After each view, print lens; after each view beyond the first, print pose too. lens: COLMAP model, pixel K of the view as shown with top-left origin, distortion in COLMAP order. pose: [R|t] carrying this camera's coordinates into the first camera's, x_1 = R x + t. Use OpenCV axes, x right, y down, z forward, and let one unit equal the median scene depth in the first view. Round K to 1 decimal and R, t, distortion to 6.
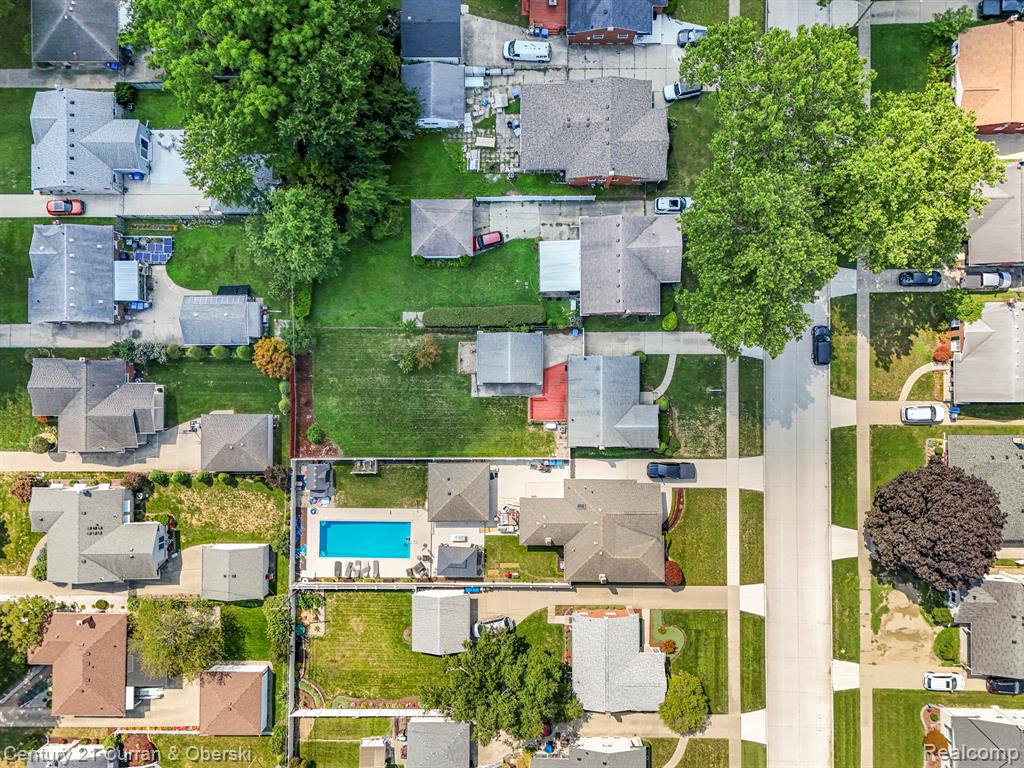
lens RADIAL K [[750.7, 0, 509.7], [0, 750.7, 385.2], [0, 0, 1]] dist [0.080697, -0.079754]
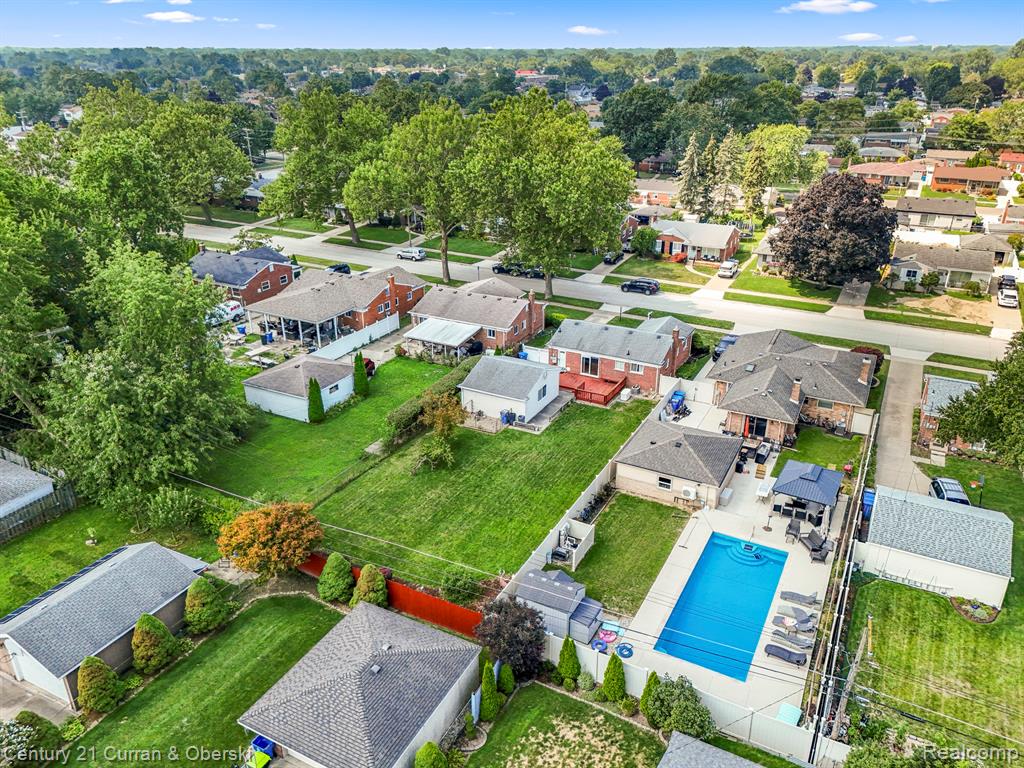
lens RADIAL K [[750.7, 0, 509.7], [0, 750.7, 385.2], [0, 0, 1]] dist [0.080697, -0.079754]
pose [[0.468899, -0.336581, 0.816607, -0.570906], [0.883049, 0.198450, -0.425255, 0.257226], [-0.018923, 0.920506, 0.390270, 0.719683]]
